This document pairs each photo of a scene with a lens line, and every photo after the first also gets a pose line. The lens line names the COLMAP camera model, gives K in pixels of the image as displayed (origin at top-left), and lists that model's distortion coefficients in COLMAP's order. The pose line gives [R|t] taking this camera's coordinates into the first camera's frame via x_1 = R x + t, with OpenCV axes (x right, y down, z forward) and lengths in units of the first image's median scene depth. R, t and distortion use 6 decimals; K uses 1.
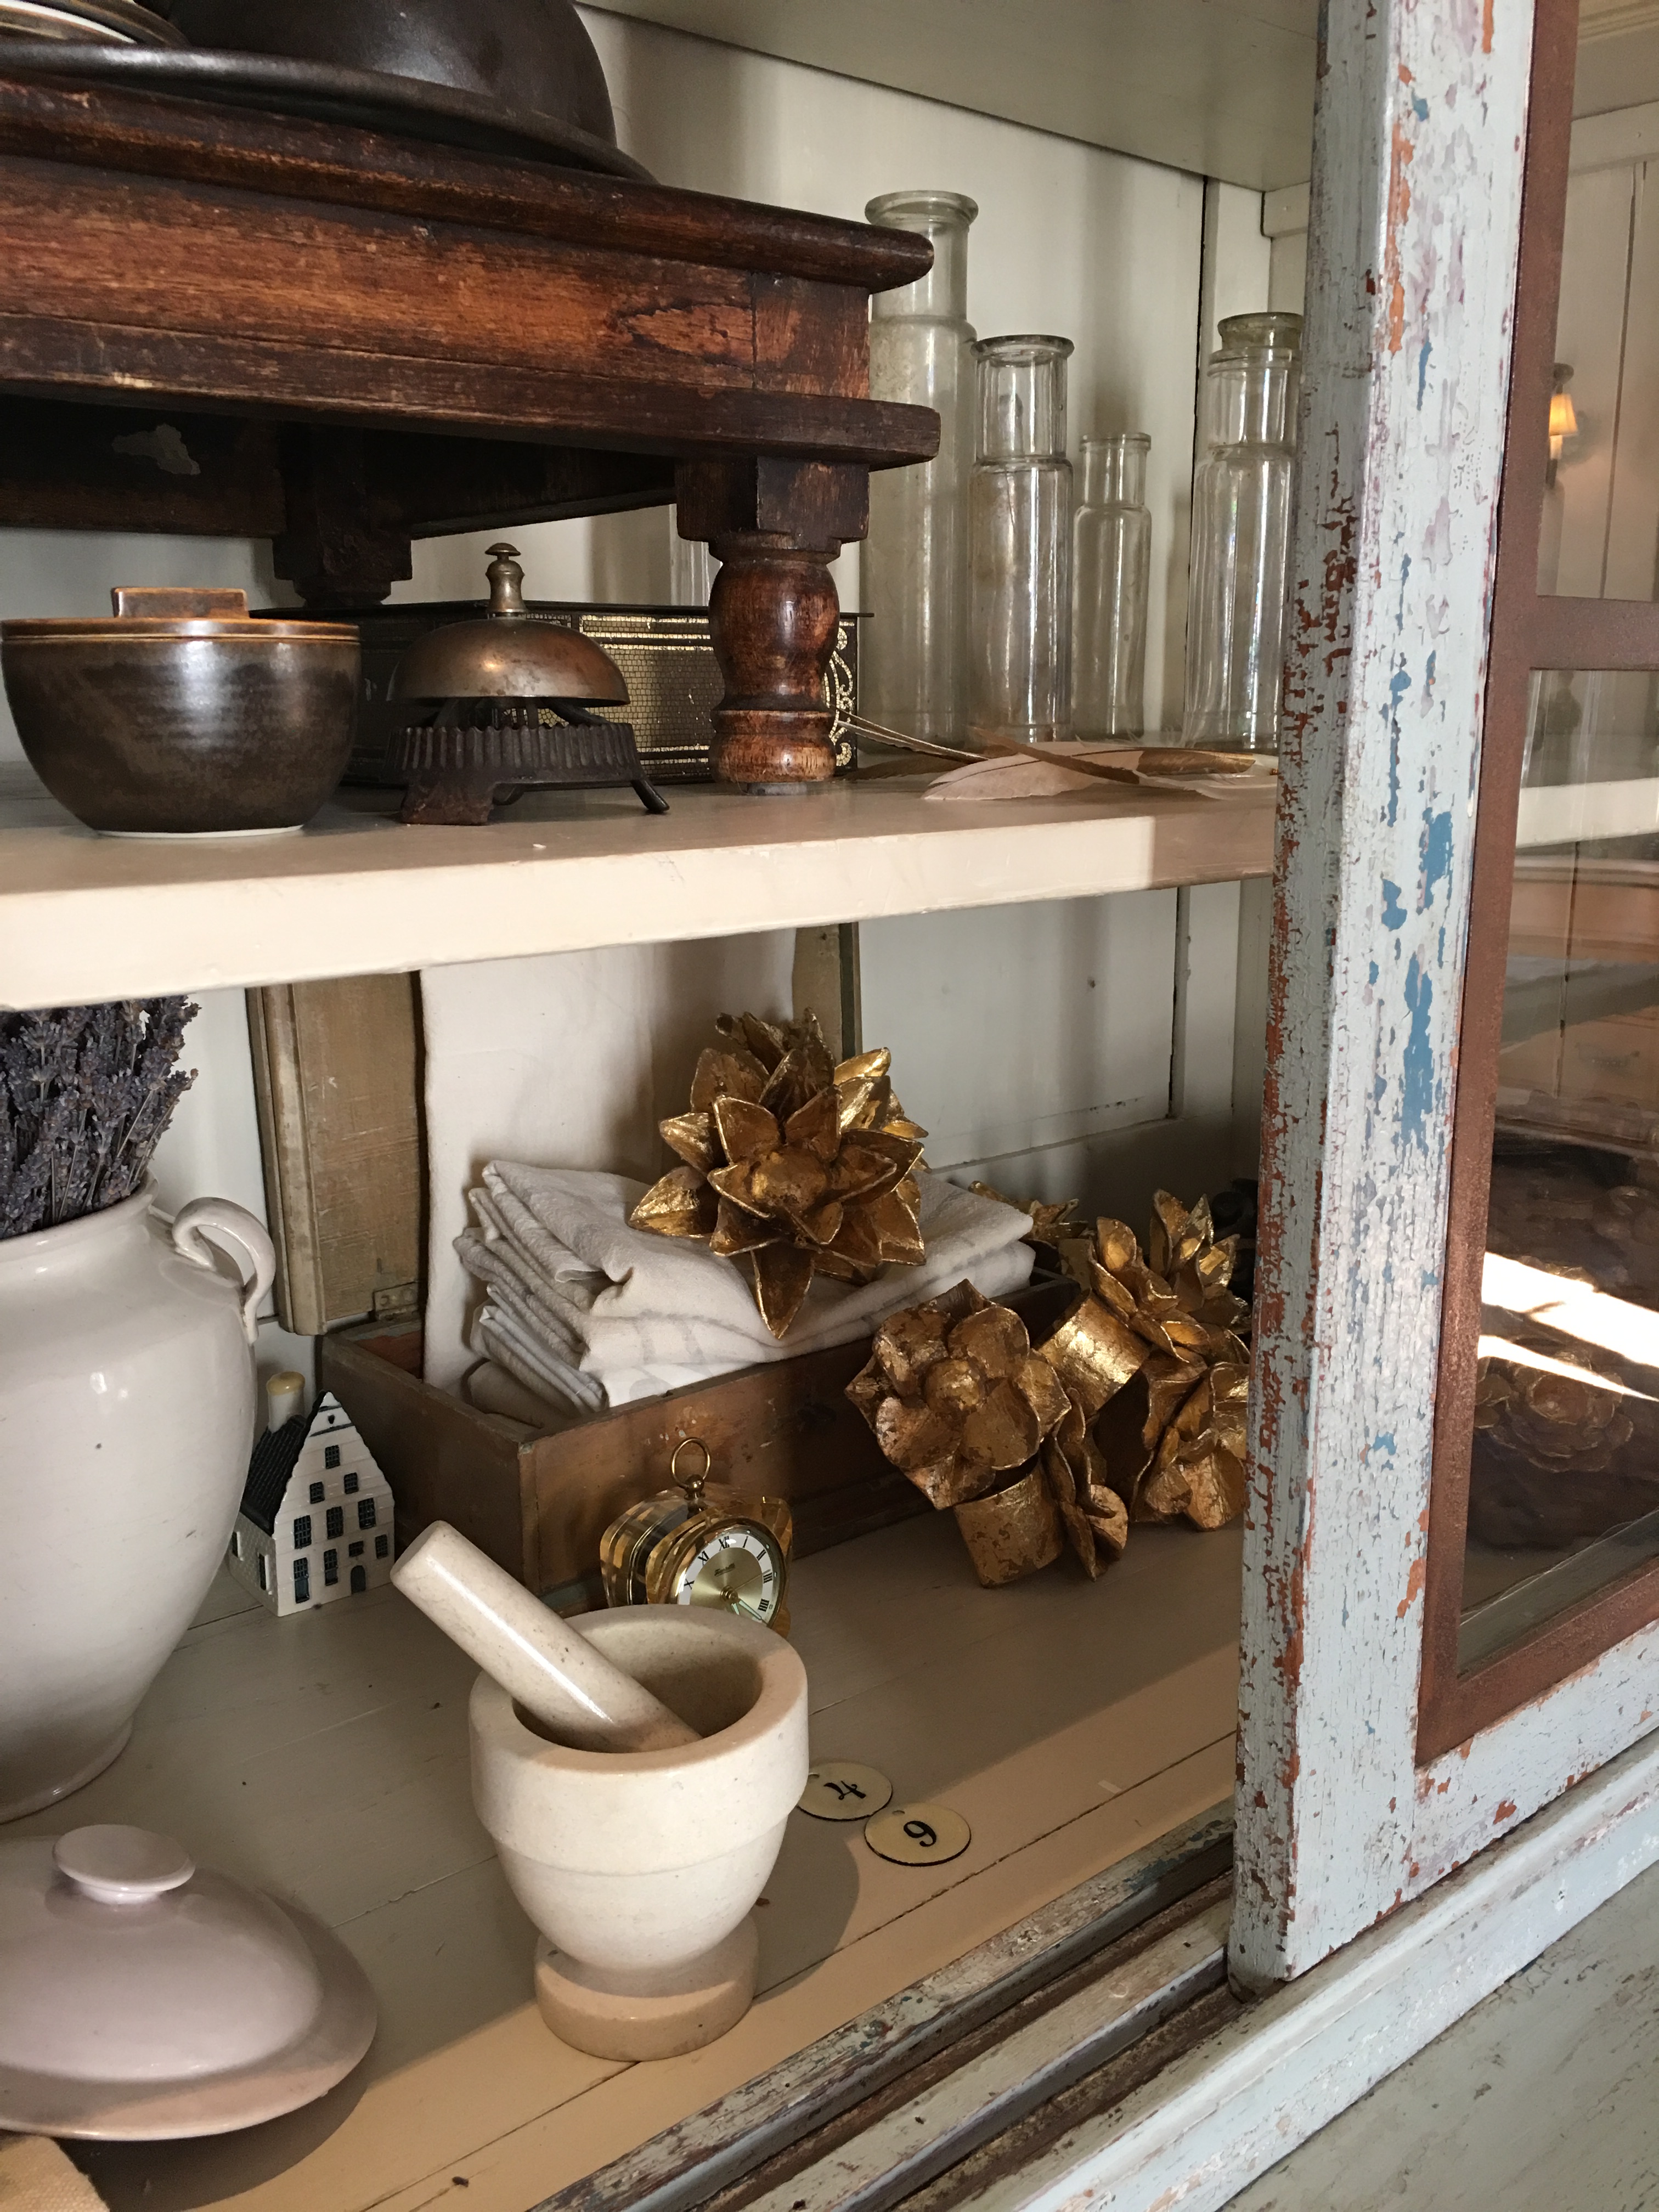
lens RADIAL K [[1879.5, 0, 840.5], [0, 1879.5, 1112.3], [0, 0, 1]] dist [0.083910, -0.119274]
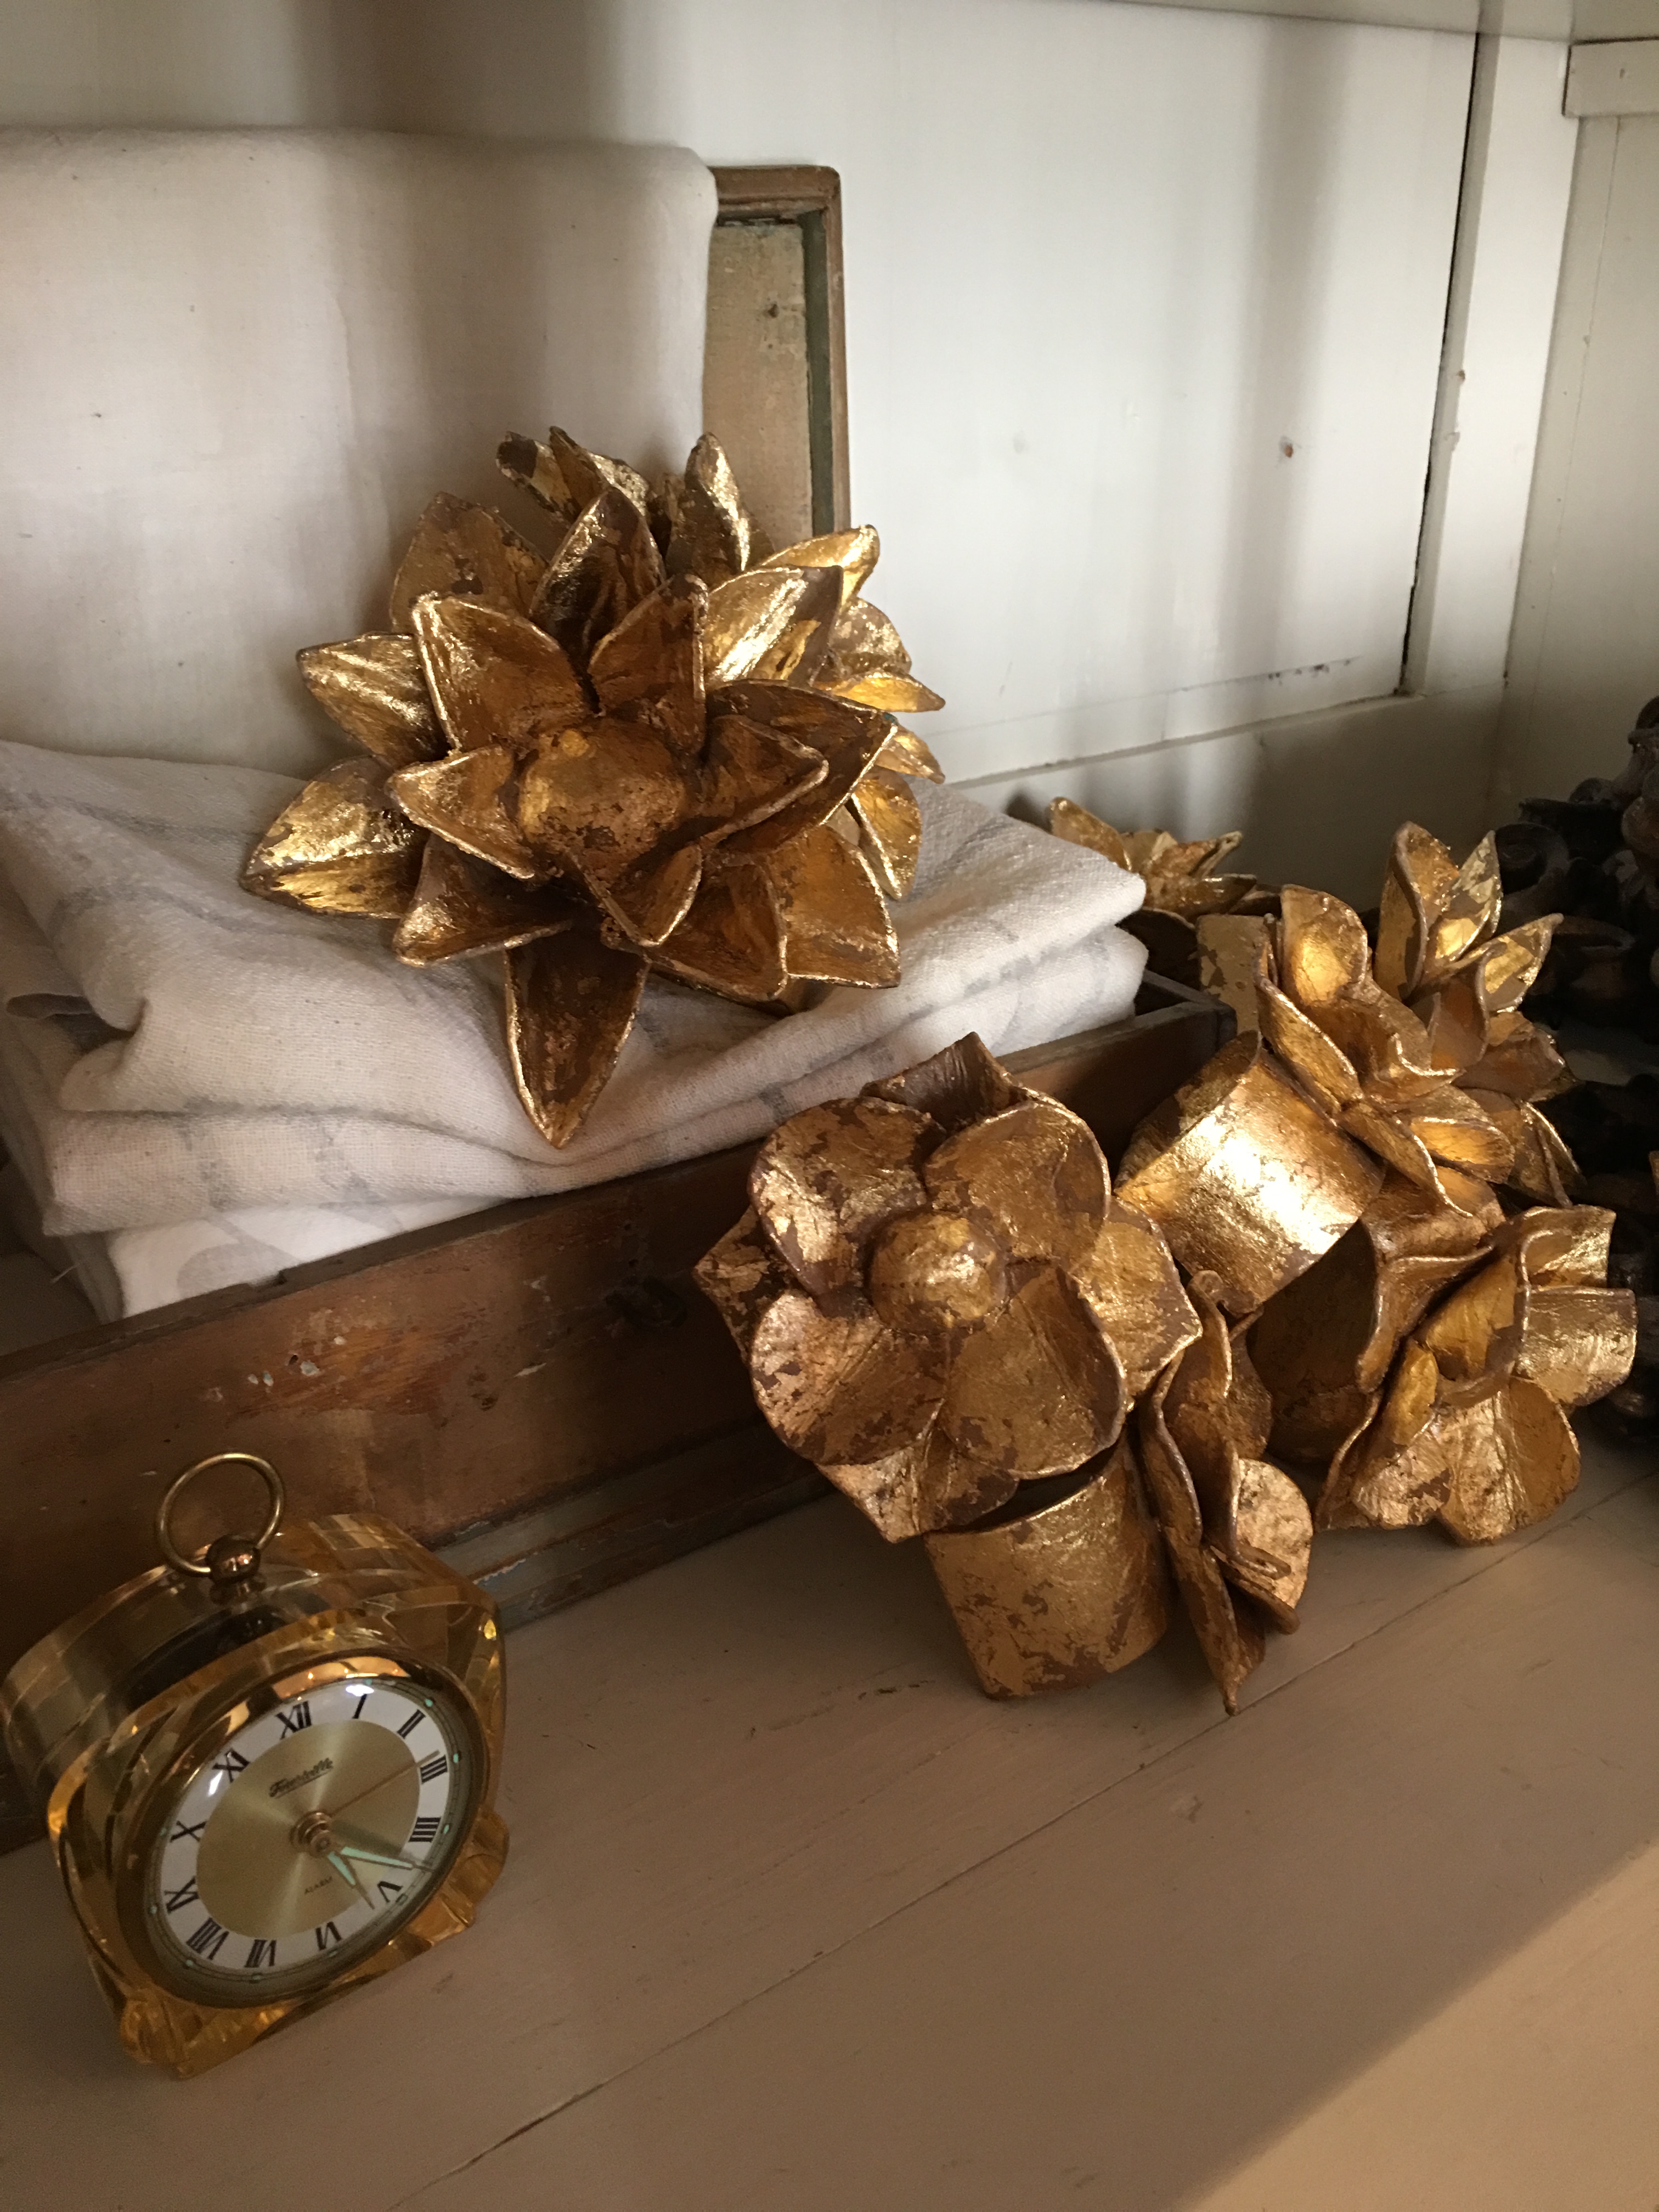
lens RADIAL K [[1879.5, 0, 836.0], [0, 1879.5, 1086.0], [0, 0, 1]] dist [0.083910, -0.119274]
pose [[0.996631, 0.030863, -0.075987, 0.066253], [-0.015554, 0.980807, 0.194358, 0.016118], [0.080527, -0.192522, 0.977983, 0.550309]]
